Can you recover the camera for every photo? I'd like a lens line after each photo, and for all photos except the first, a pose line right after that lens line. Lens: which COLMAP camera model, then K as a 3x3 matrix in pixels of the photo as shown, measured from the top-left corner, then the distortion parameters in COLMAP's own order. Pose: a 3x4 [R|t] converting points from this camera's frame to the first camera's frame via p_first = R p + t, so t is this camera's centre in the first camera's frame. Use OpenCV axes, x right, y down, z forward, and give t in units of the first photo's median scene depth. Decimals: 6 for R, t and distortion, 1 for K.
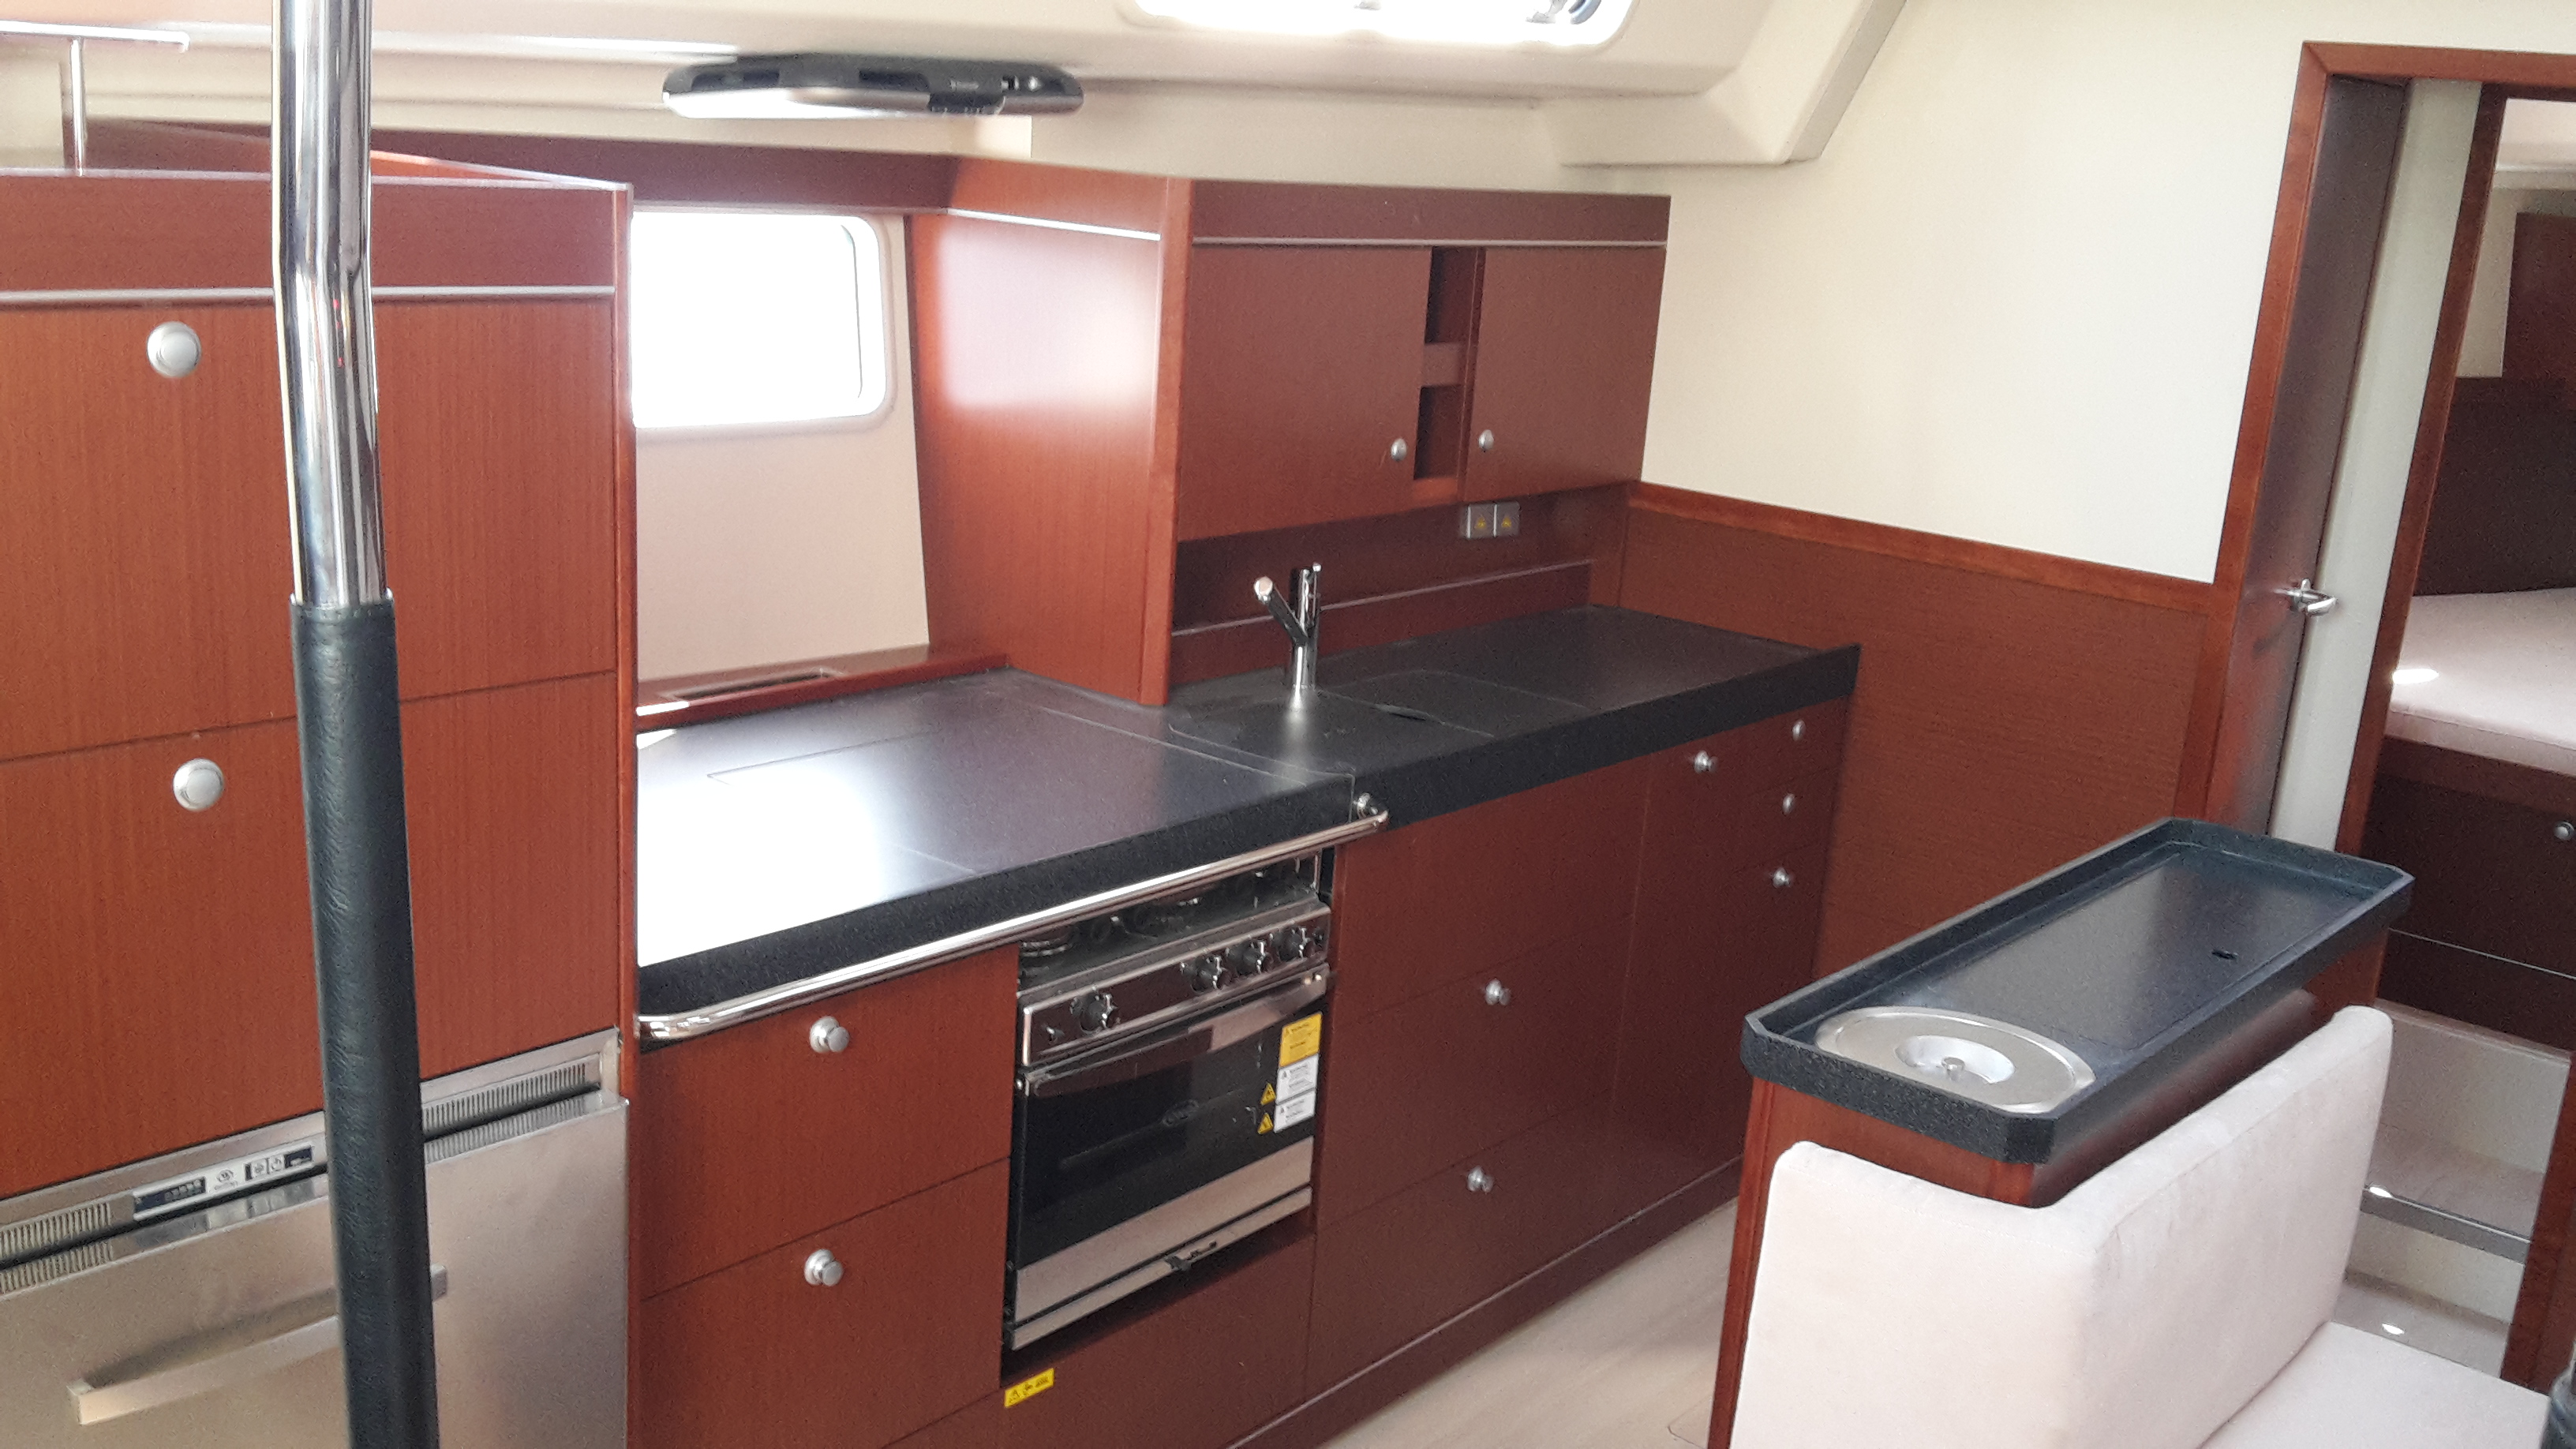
lens RADIAL K [[2381.1, 0, 1331.1], [0, 2381.1, 736.4], [0, 0, 1]] dist [0.128356, -0.269585]
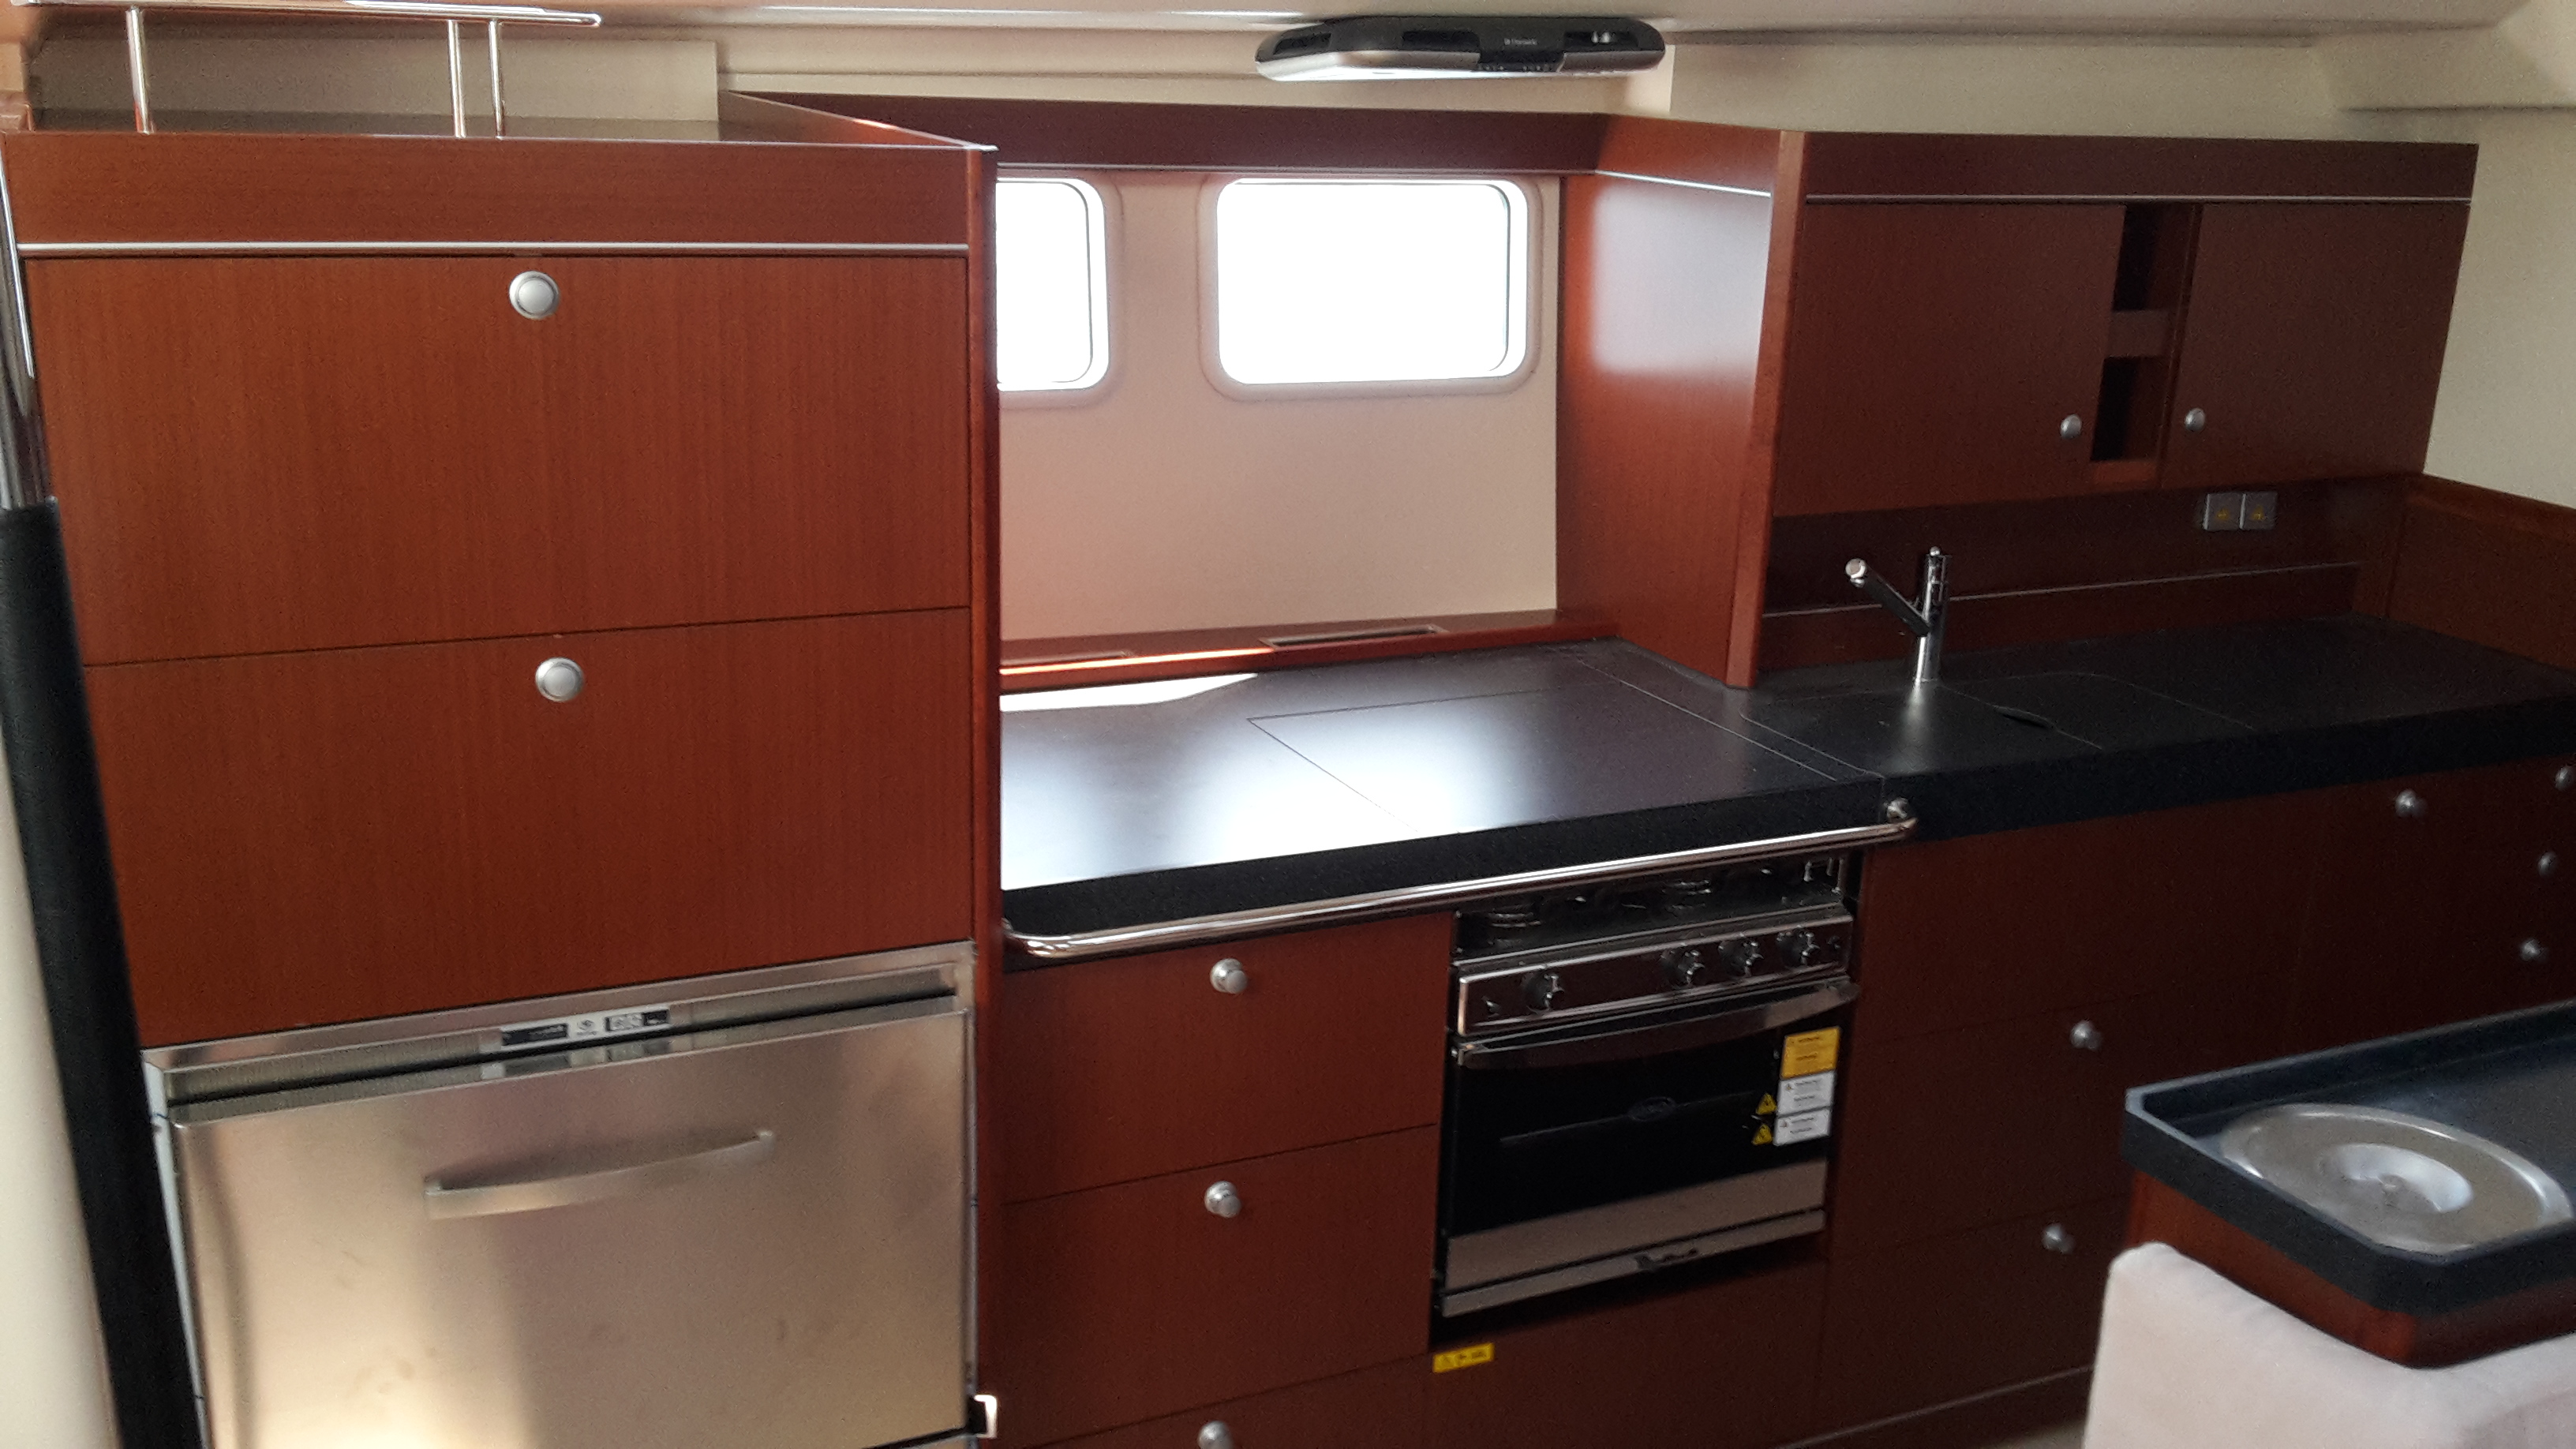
lens RADIAL K [[2381.1, 0, 1331.1], [0, 2381.1, 736.4], [0, 0, 1]] dist [0.128356, -0.269585]
pose [[0.911752, 0.087016, -0.401419, 0.184234], [-0.081636, 0.996195, 0.030525, -0.009999], [0.402547, 0.004938, 0.915386, 0.062738]]
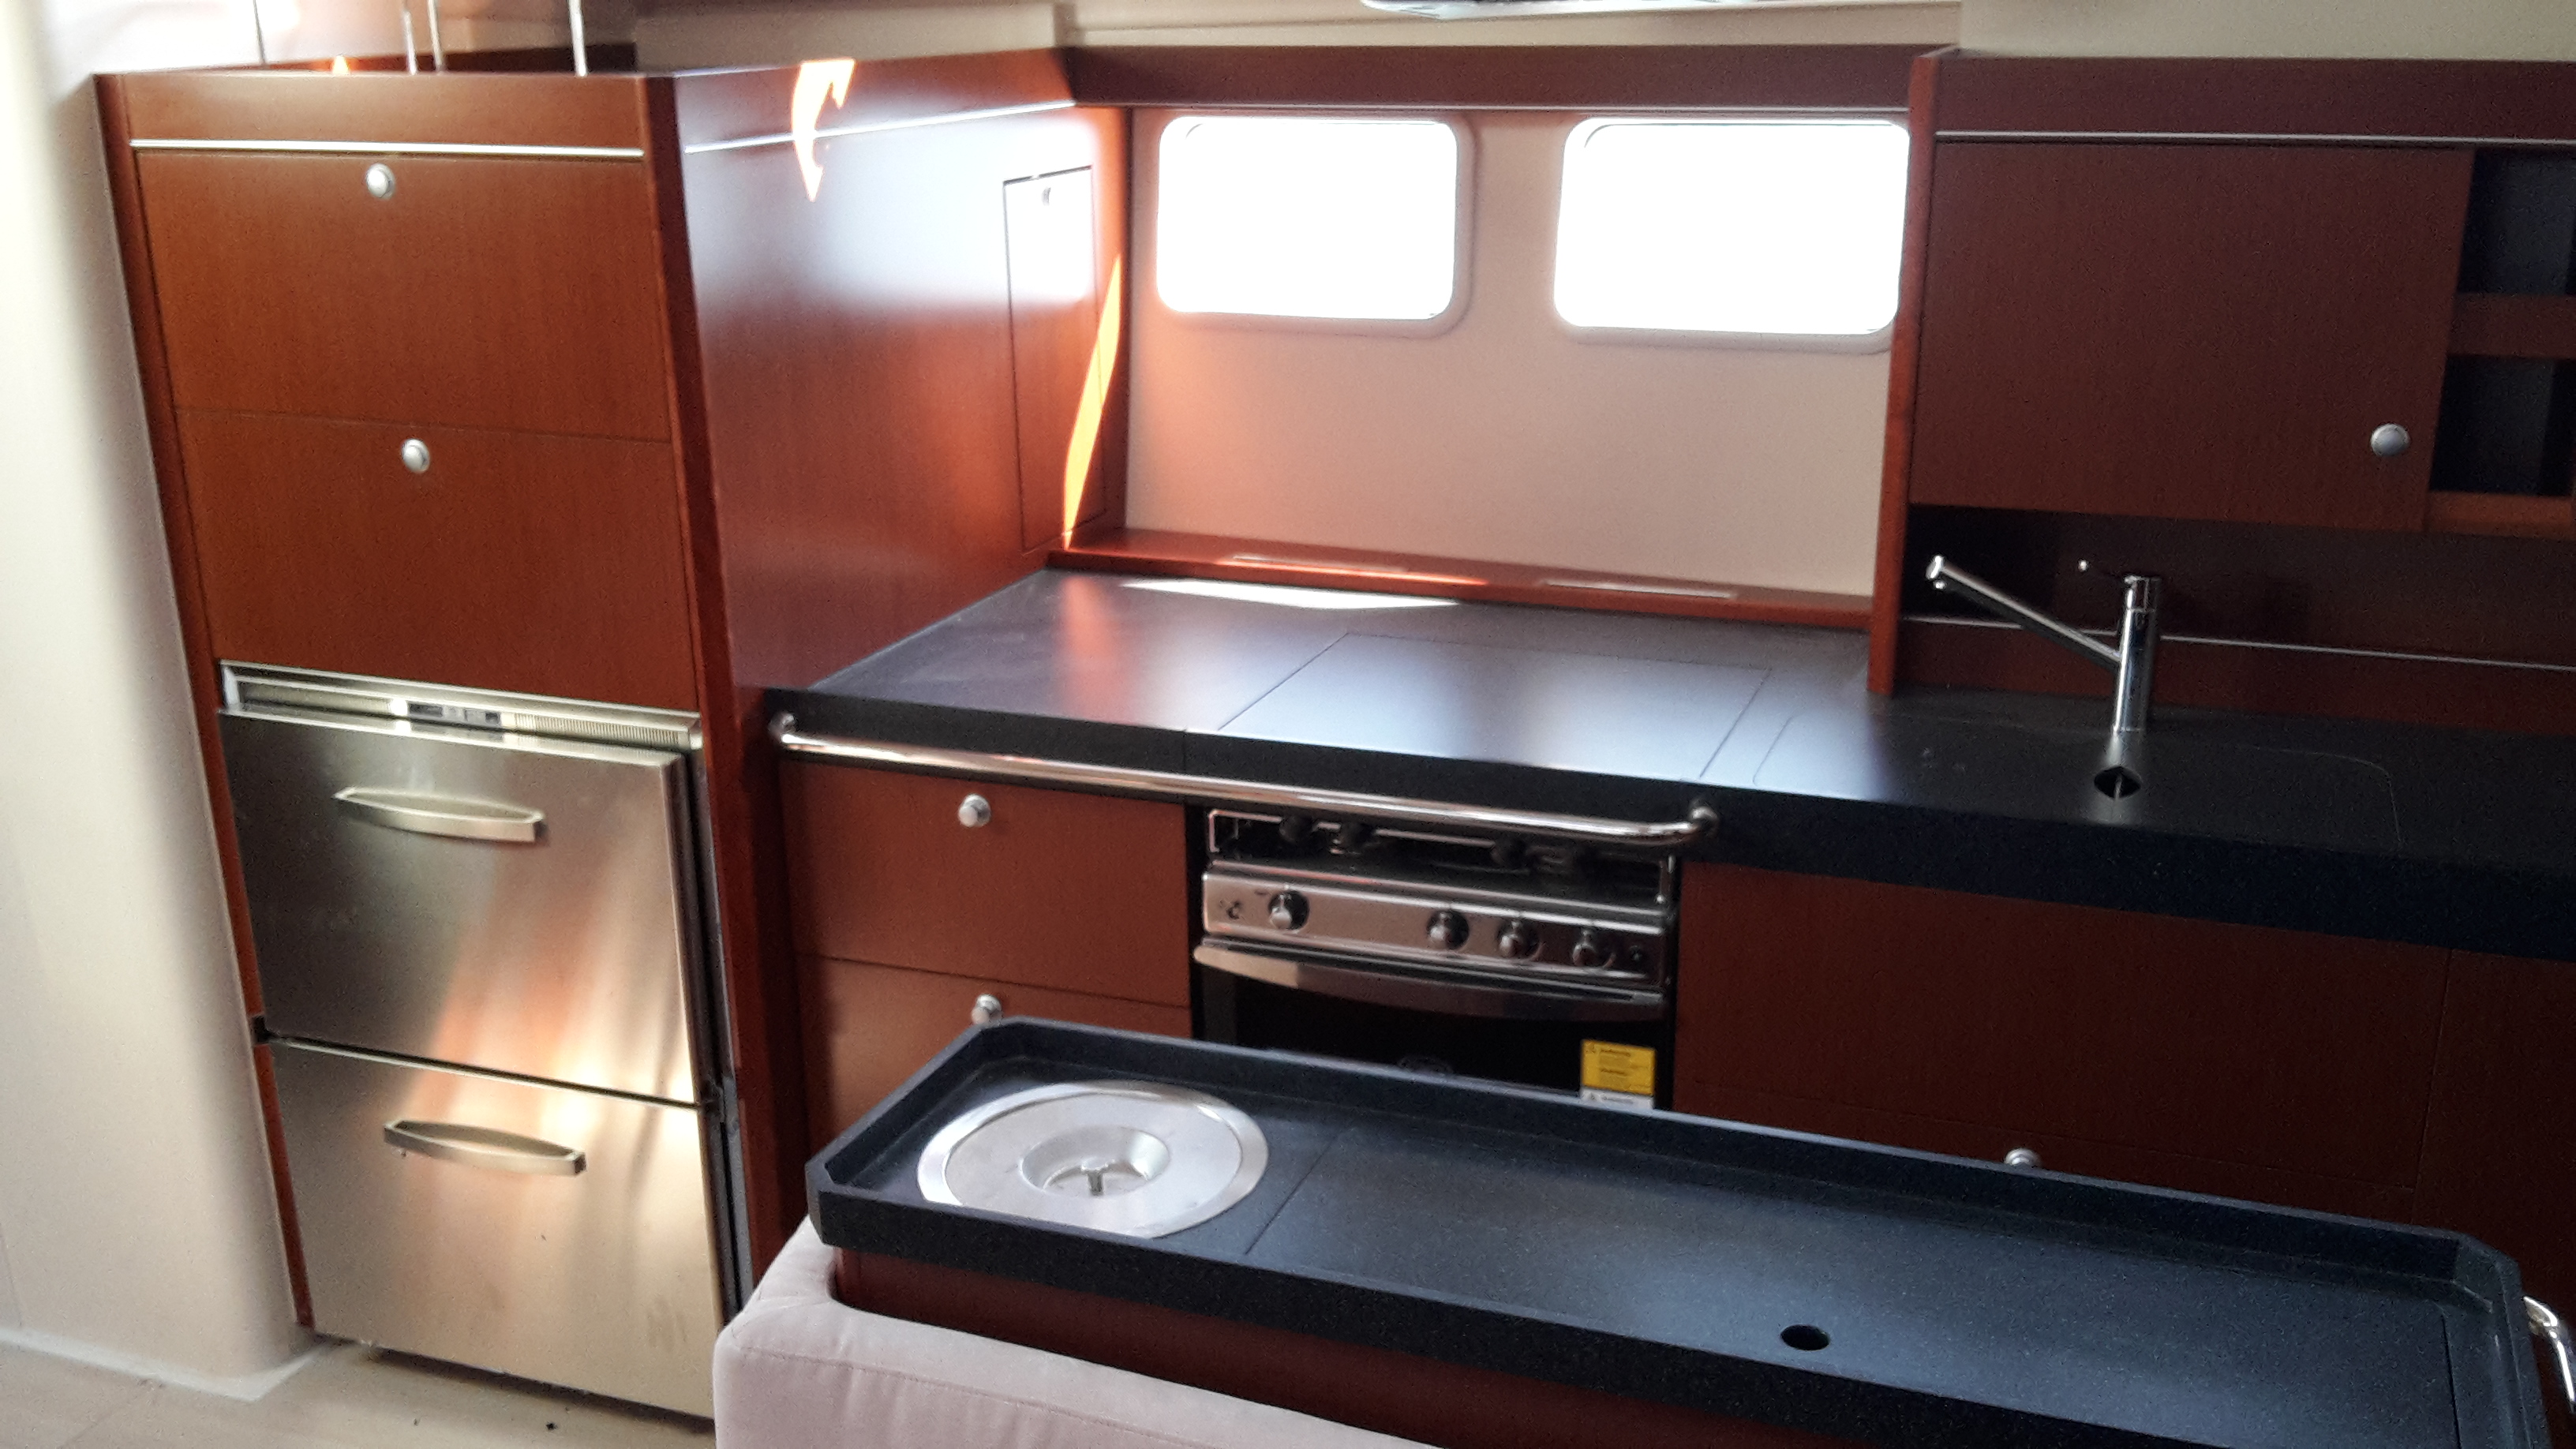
lens RADIAL K [[2381.1, 0, 1331.1], [0, 2381.1, 736.4], [0, 0, 1]] dist [0.128356, -0.269585]
pose [[0.329380, 0.218969, -0.918456, 0.727342], [-0.205766, 0.966004, 0.156512, -0.103086], [0.921504, 0.137435, 0.363239, 0.584124]]
